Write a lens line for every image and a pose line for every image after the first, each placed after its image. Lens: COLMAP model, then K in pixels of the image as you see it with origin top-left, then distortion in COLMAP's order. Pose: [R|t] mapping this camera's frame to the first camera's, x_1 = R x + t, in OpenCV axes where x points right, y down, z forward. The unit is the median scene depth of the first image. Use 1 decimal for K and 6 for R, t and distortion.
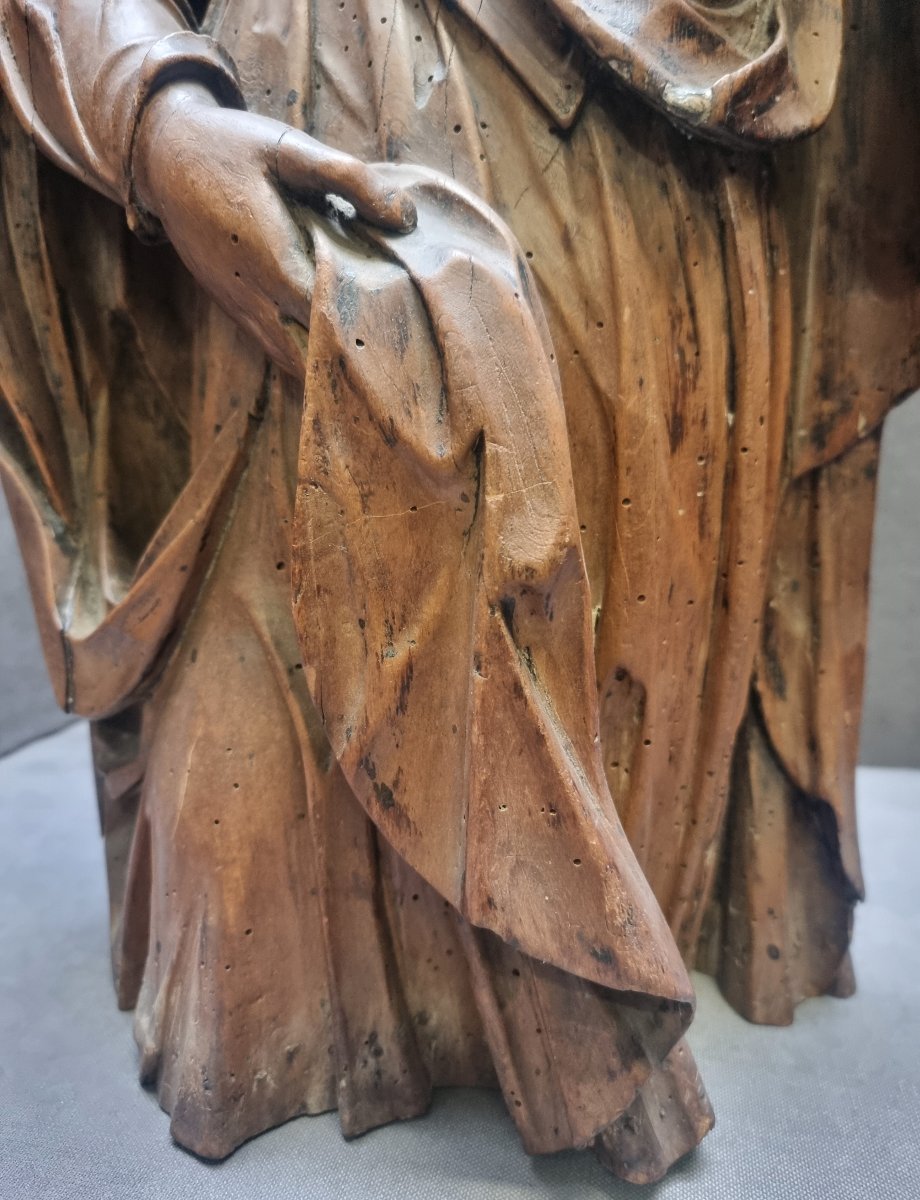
lens RADIAL K [[838.5, 0, 454.5], [0, 838.5, 602.5], [0, 0, 1]] dist [-0.000752, -0.007189]
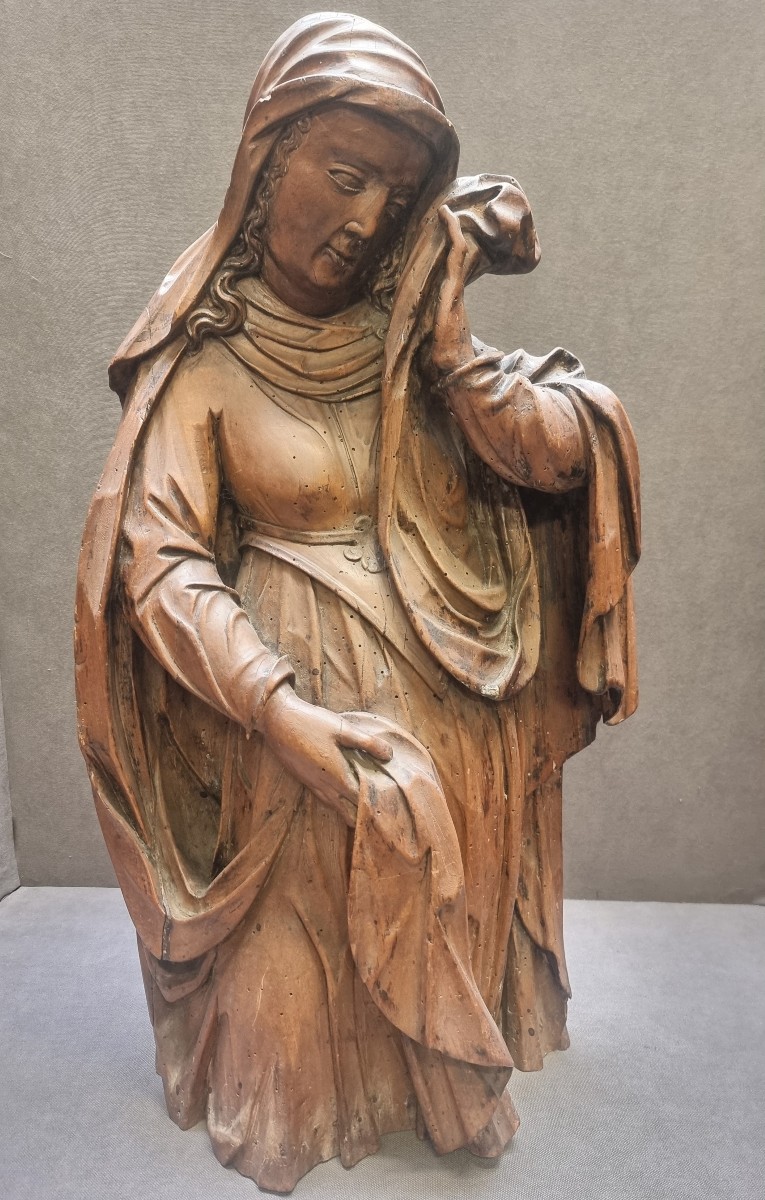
lens RADIAL K [[811.8, 0, 358.8], [0, 811.8, 613.8], [0, 0, 1]] dist [0.013704, -0.006505]
pose [[0.965949, -0.034173, 0.256466, -0.618011], [0.054781, 0.995779, -0.073642, -0.582328], [-0.252867, 0.085184, 0.963744, -1.088844]]
